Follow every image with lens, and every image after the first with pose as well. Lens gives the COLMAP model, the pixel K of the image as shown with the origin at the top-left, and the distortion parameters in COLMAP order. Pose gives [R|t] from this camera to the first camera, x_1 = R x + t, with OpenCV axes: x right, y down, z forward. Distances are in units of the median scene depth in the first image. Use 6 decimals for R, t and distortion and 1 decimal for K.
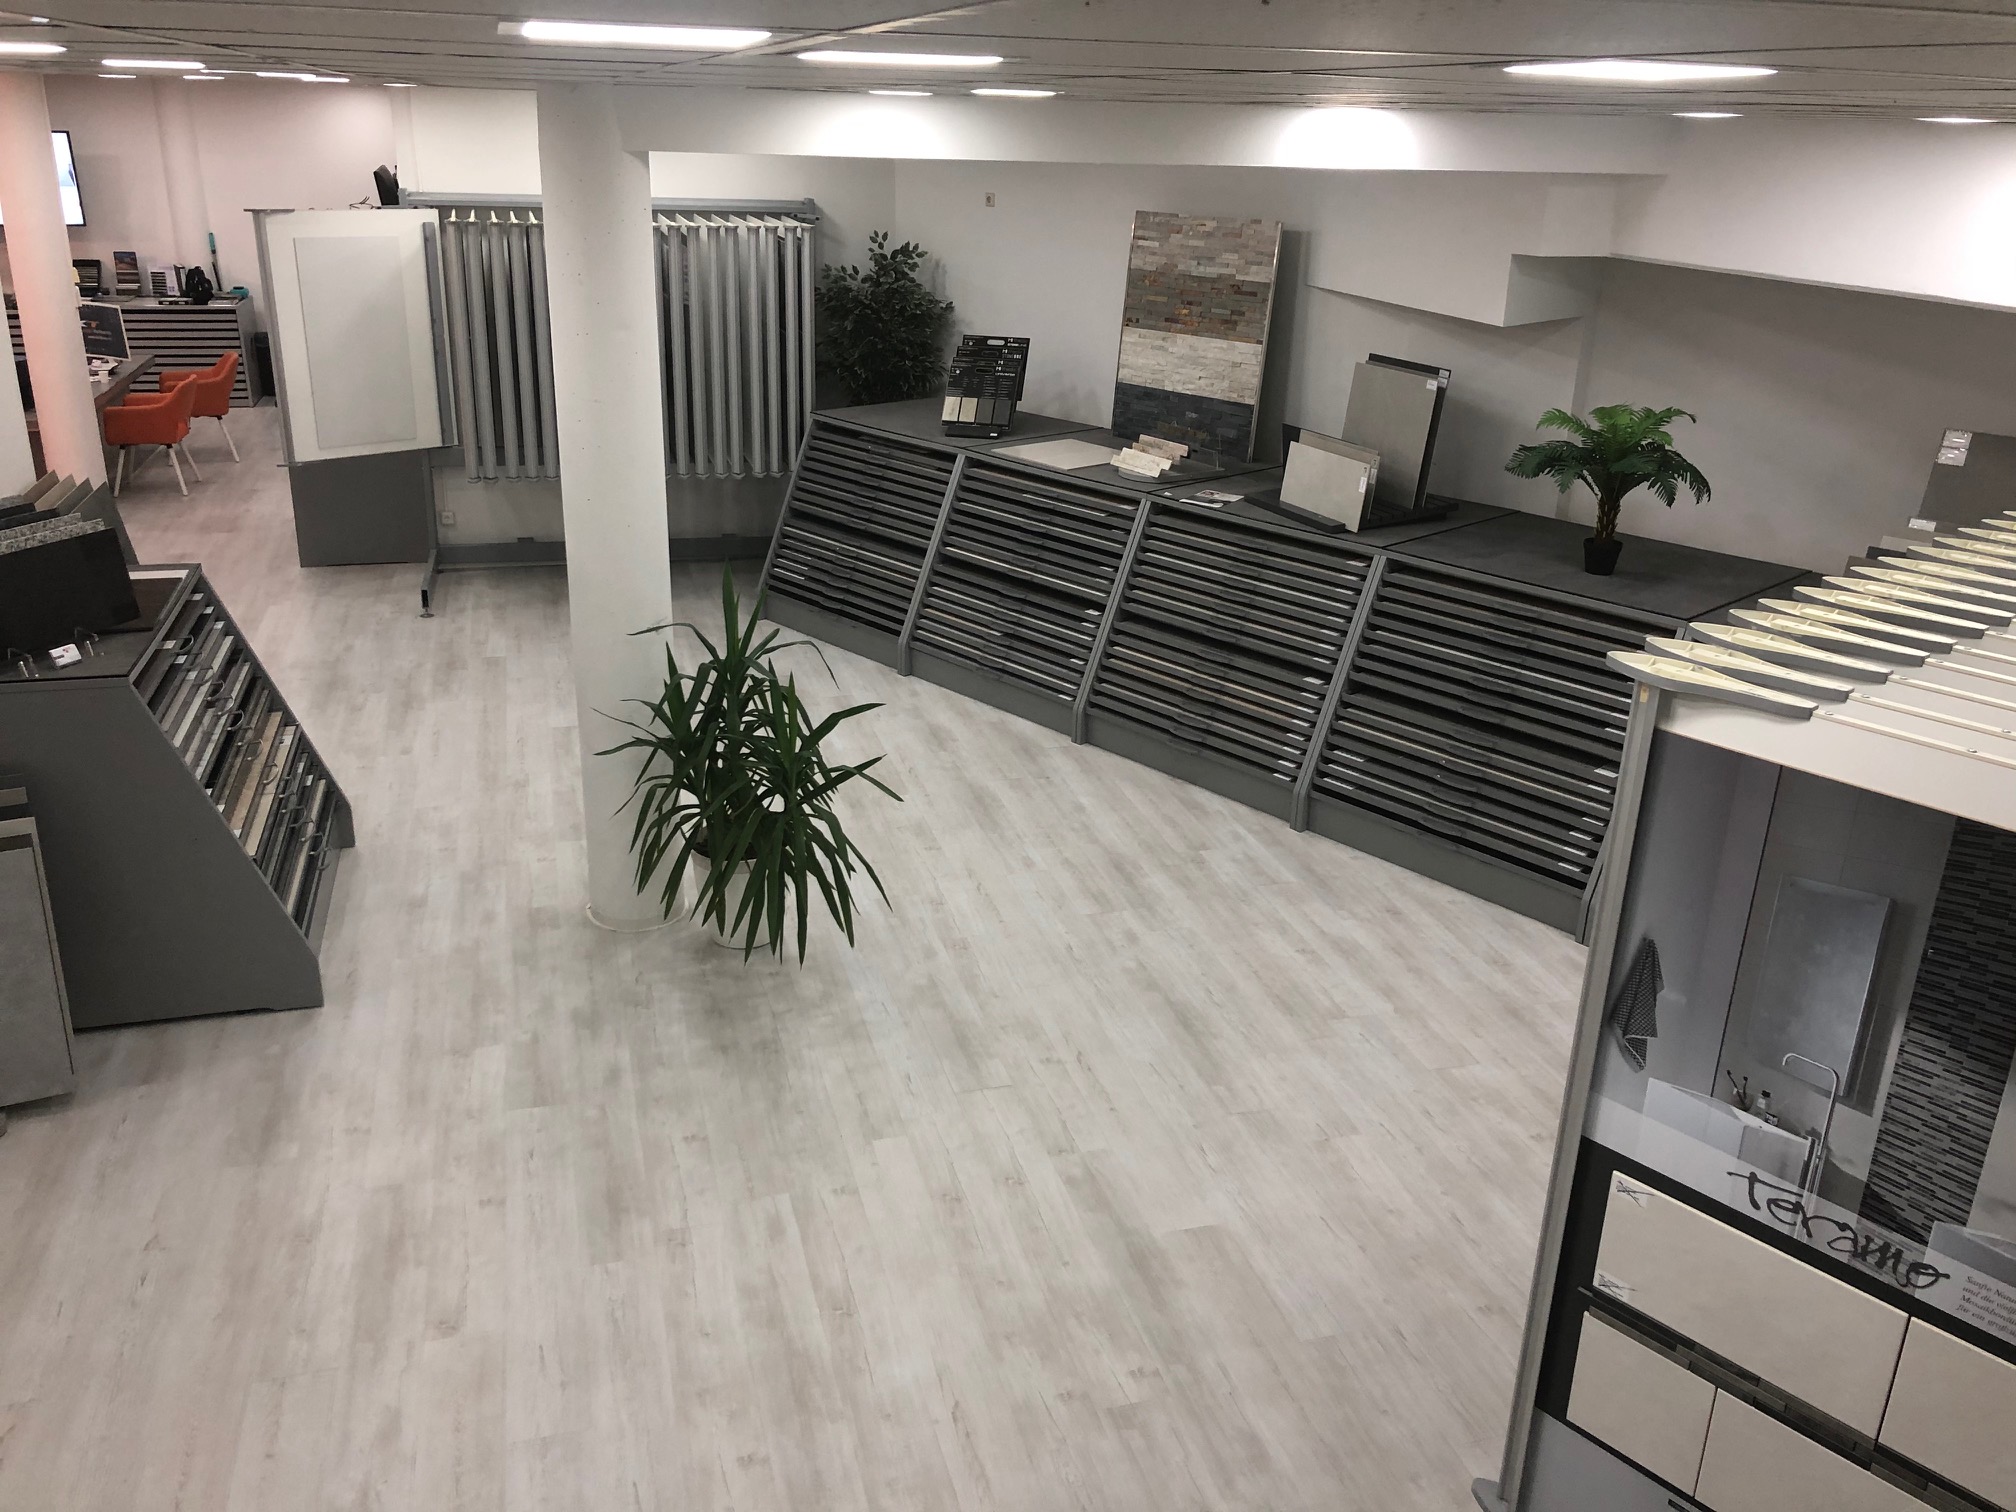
lens RADIAL K [[1677.2, 0, 1007.5], [0, 1677.2, 753.7], [0, 0, 1]] dist [-0.001044, -0.002744]
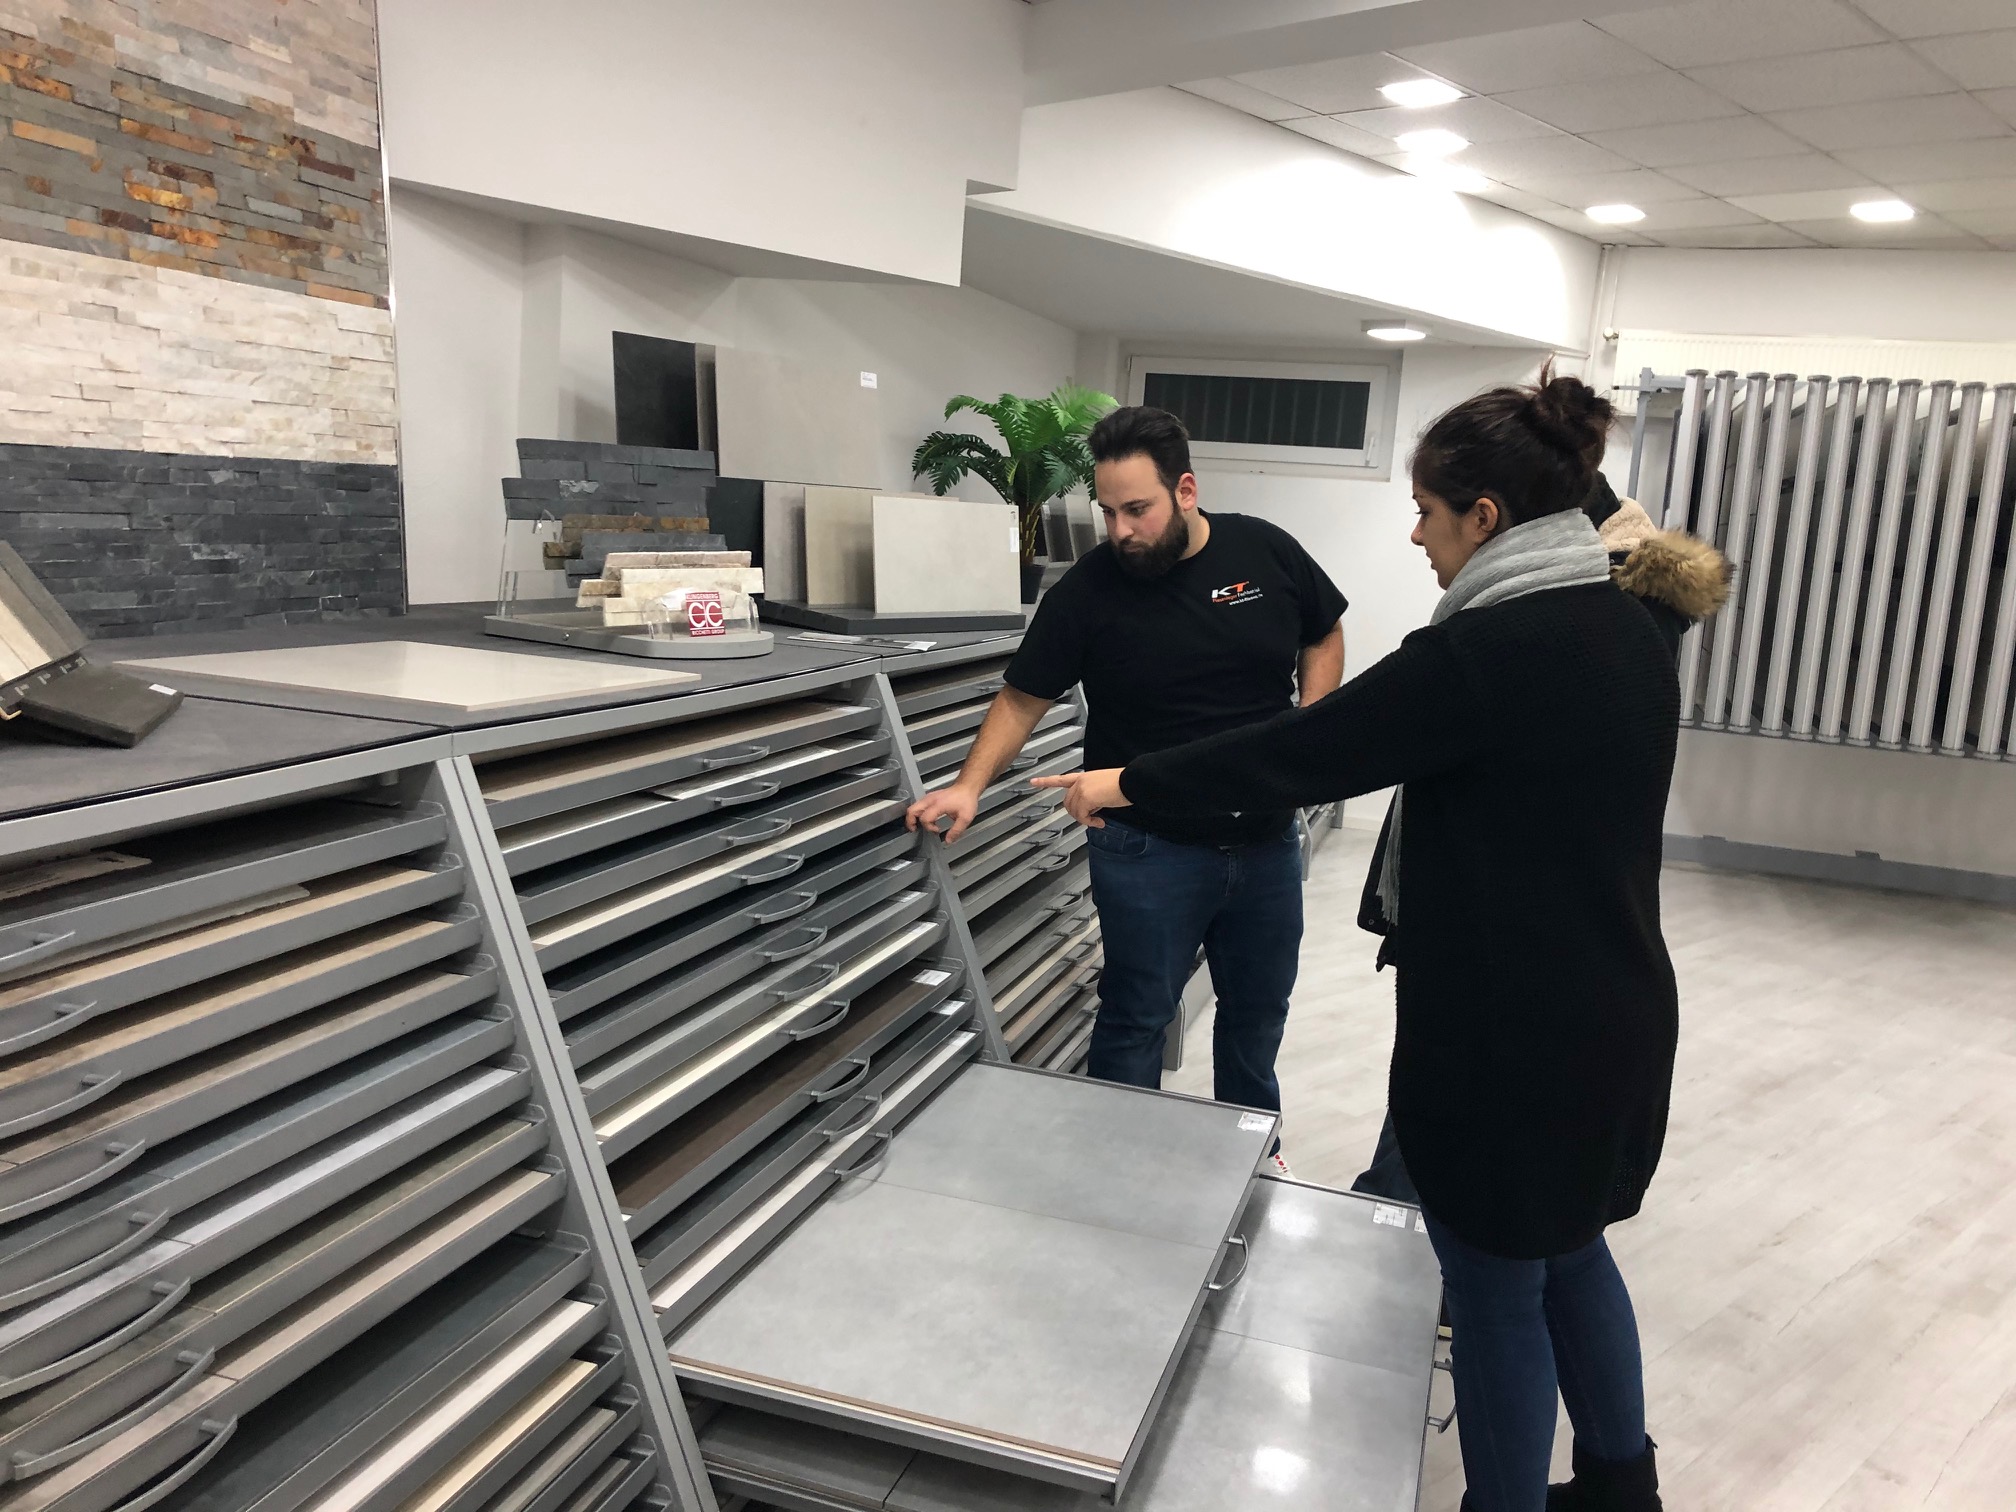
lens RADIAL K [[1677.2, 0, 1006.8], [0, 1677.2, 755.3], [0, 0, 1]] dist [-0.001044, -0.002744]
pose [[-0.471872, -0.189859, 0.860982, -0.259511], [0.234943, 0.914151, 0.330348, -0.238239], [-0.849787, 0.358164, -0.386756, 1.038776]]
